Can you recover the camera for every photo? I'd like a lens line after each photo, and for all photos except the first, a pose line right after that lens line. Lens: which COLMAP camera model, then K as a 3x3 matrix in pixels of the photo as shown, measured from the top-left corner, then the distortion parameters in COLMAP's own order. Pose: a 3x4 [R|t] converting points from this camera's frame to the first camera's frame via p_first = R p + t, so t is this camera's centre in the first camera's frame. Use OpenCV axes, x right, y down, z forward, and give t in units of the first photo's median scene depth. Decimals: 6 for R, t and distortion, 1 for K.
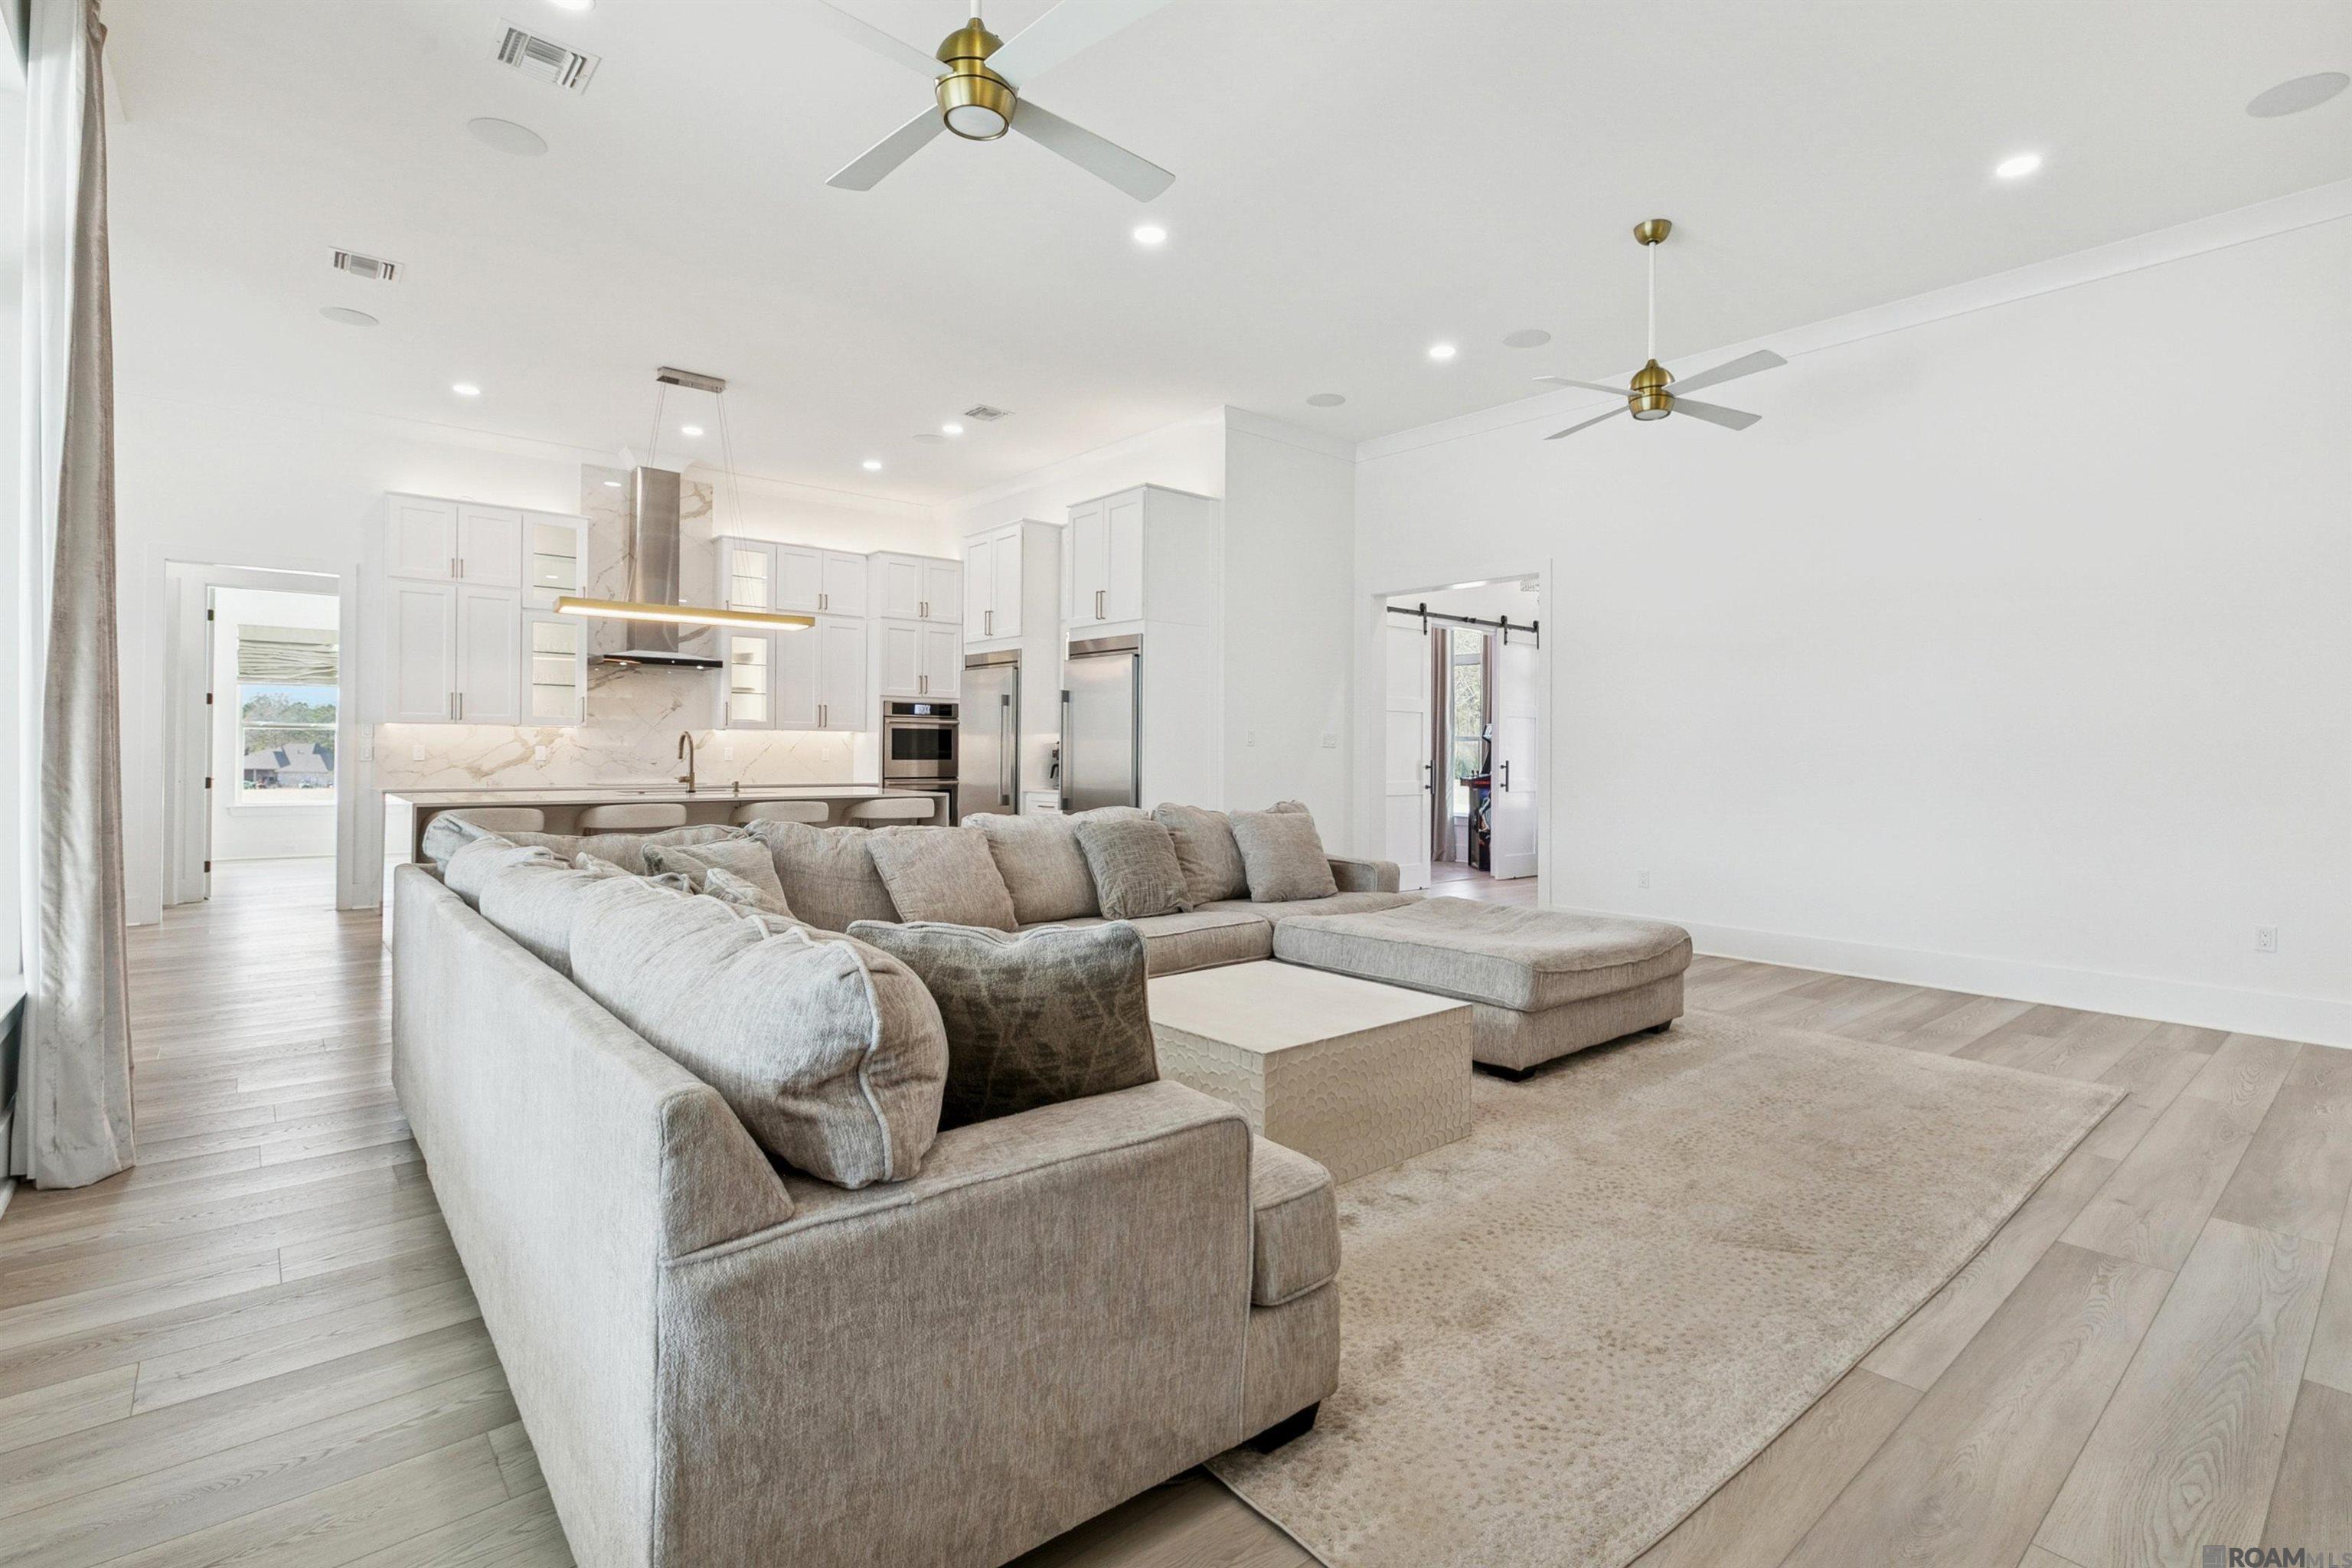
lens RADIAL K [[1079.5, 0, 1178.3], [0, 1079.5, 764.9], [0, 0, 1]] dist [-0.002361, -0.000127]
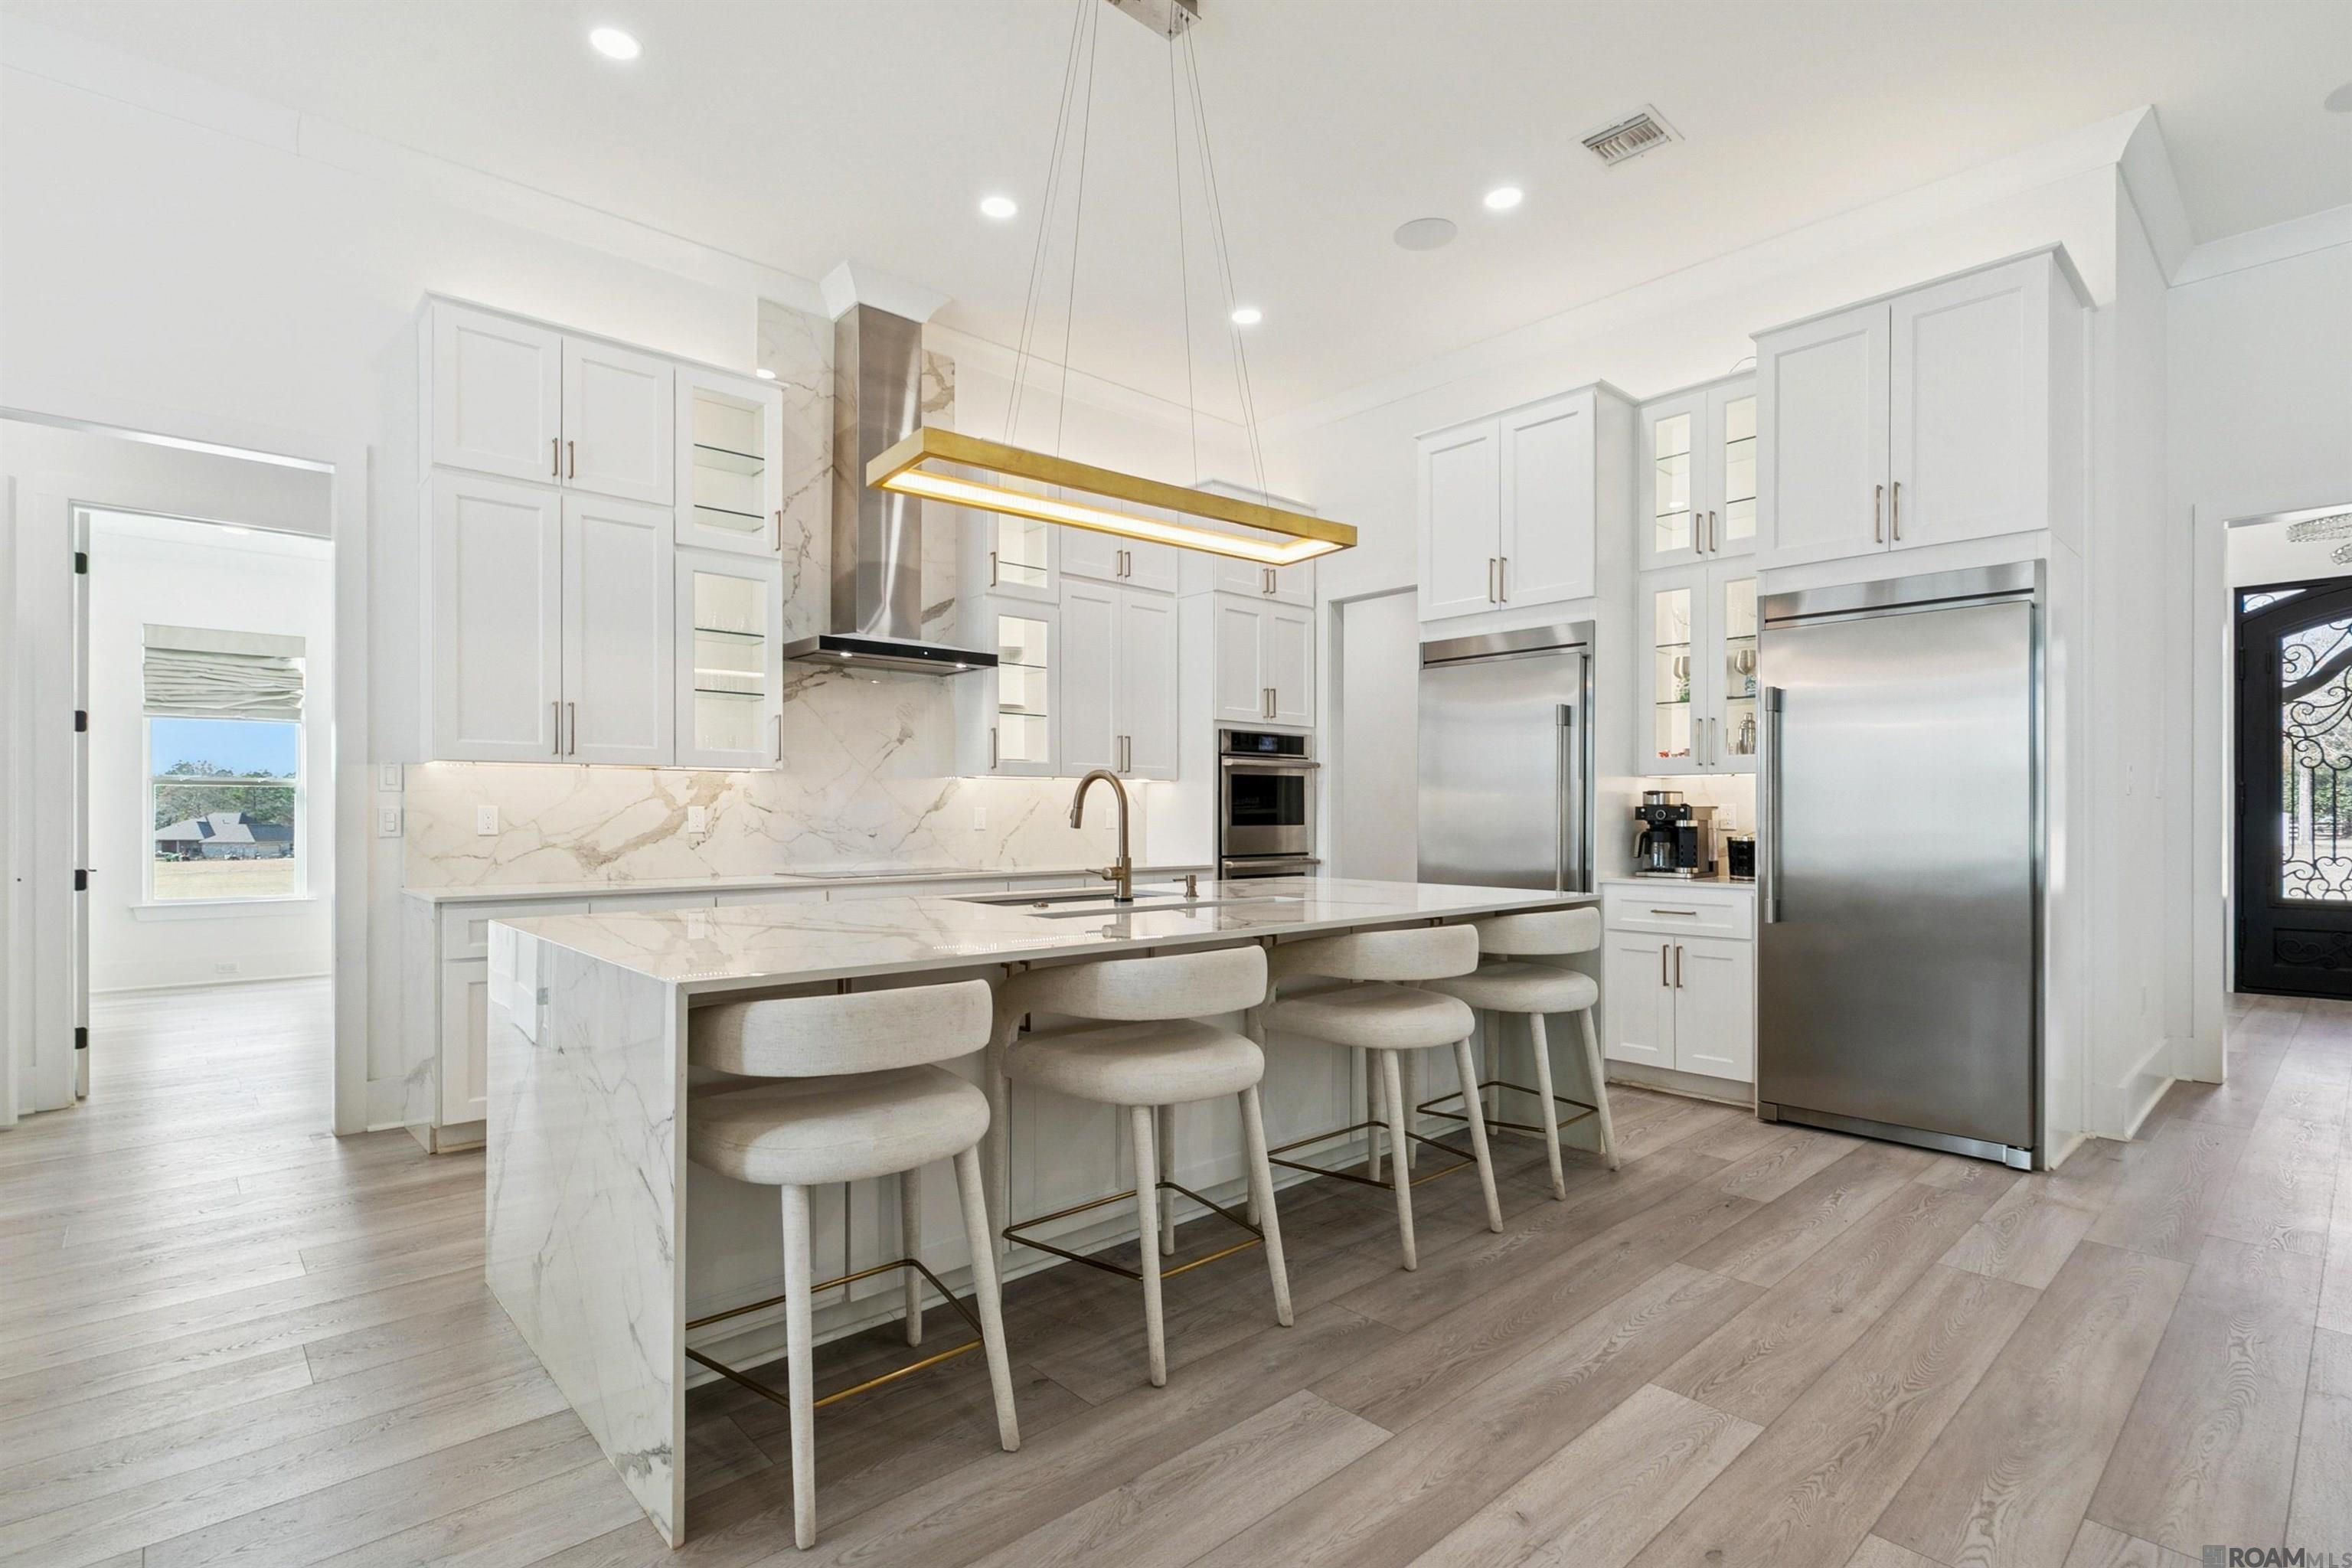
lens RADIAL K [[1102.8, 0, 1149.8], [0, 1102.8, 831.3], [0, 0, 1]] dist [-0.005863, -0.000344]
pose [[0.999833, -0.008295, 0.016261, -0.361015], [0.008236, 0.999959, 0.003708, -0.004715], [-0.016291, -0.003574, 0.999861, 0.426450]]
